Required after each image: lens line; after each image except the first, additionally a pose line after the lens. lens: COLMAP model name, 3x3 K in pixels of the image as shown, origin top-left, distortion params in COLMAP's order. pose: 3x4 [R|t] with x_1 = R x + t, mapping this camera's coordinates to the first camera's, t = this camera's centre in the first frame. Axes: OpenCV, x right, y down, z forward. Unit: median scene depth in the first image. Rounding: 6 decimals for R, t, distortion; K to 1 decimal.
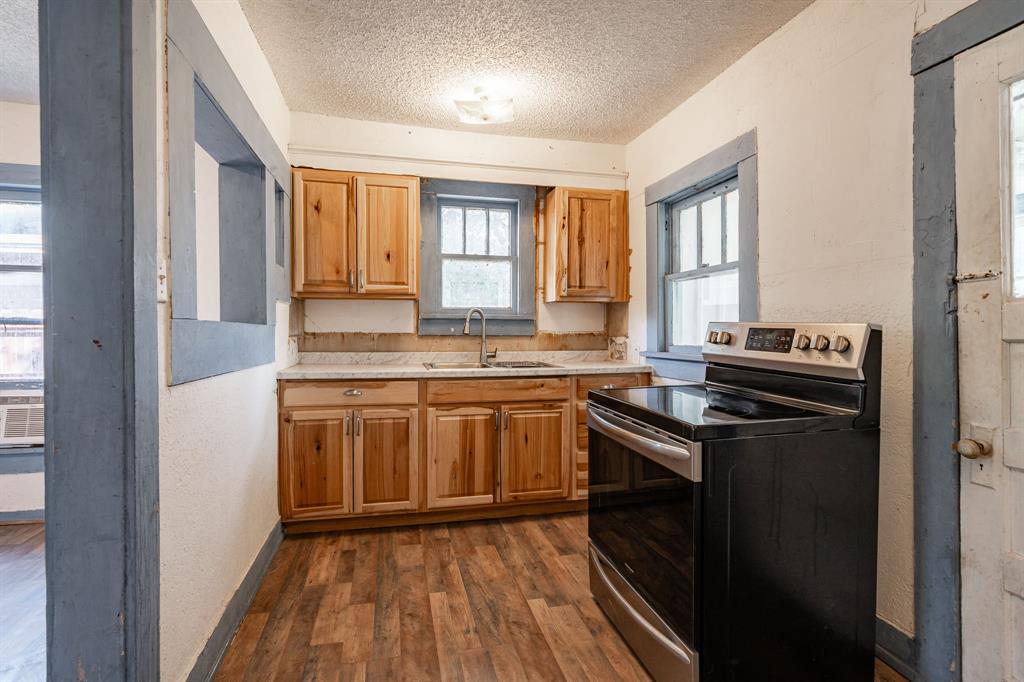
lens RADIAL K [[490.5, 0, 494.1], [0, 490.5, 336.7], [0, 0, 1]] dist [0.002052, 0.000427]
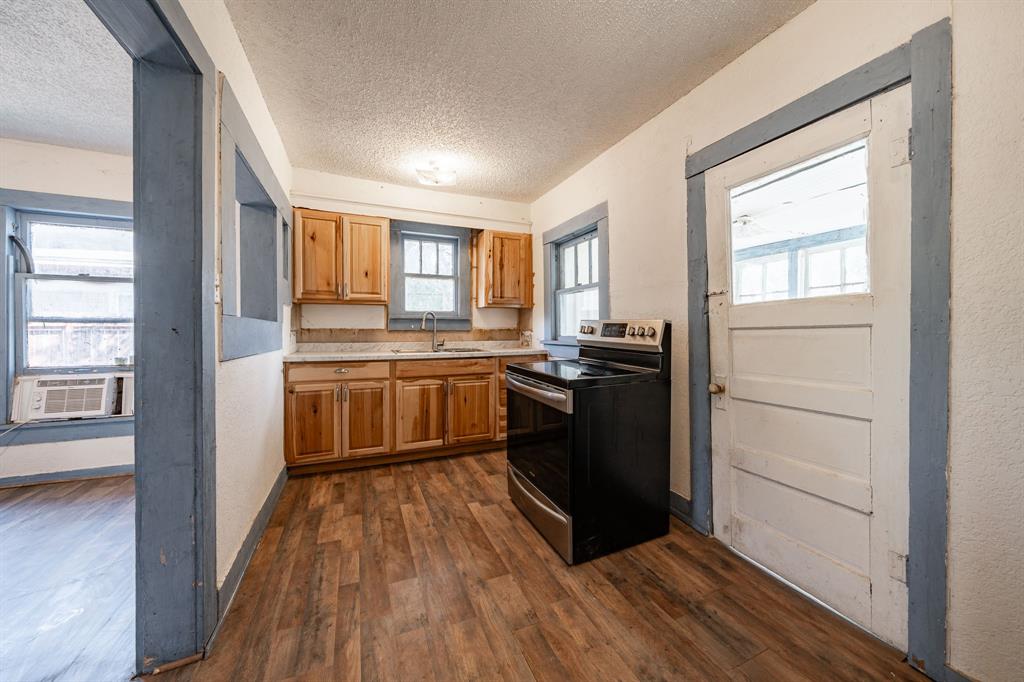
lens RADIAL K [[358.0, 0, 497.1], [0, 358.0, 330.3], [0, 0, 1]] dist [-0.002752, -0.000227]
pose [[0.986889, -0.003121, 0.161370, -0.015915], [0.004835, 0.999936, -0.010230, 0.012990], [-0.161328, 0.010876, 0.986841, -0.092480]]
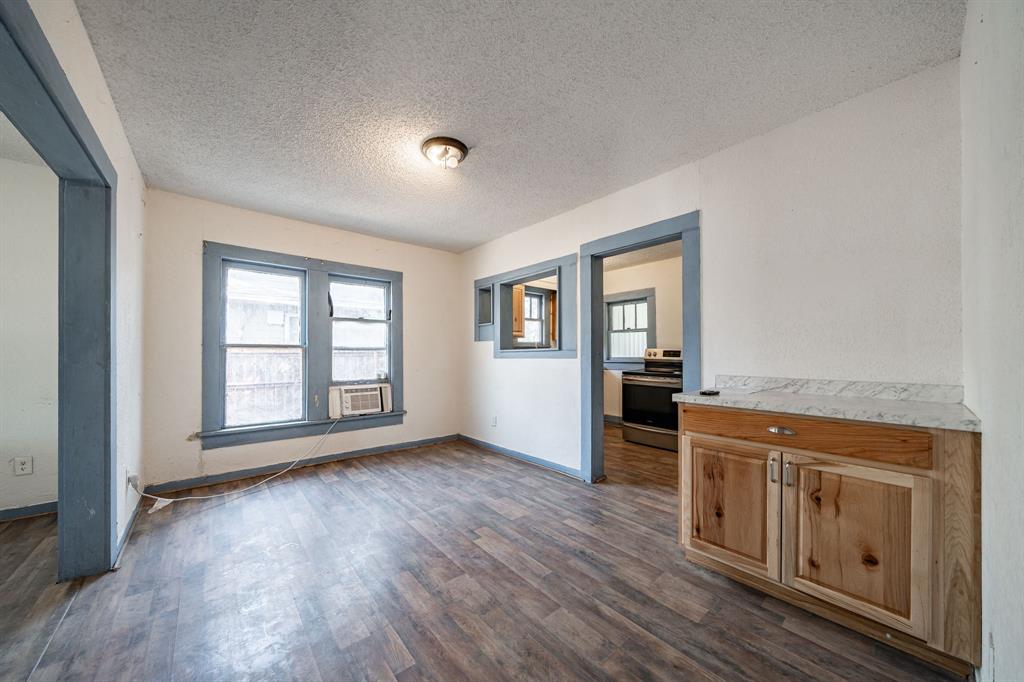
lens RADIAL K [[358.0, 0, 506.7], [0, 358.0, 349.8], [0, 0, 1]] dist [-0.002752, -0.000227]
pose [[0.888995, -0.001784, 0.457913, -1.251508], [0.012314, 0.999724, -0.020011, 0.010167], [-0.457751, 0.023428, 0.888772, -0.555208]]
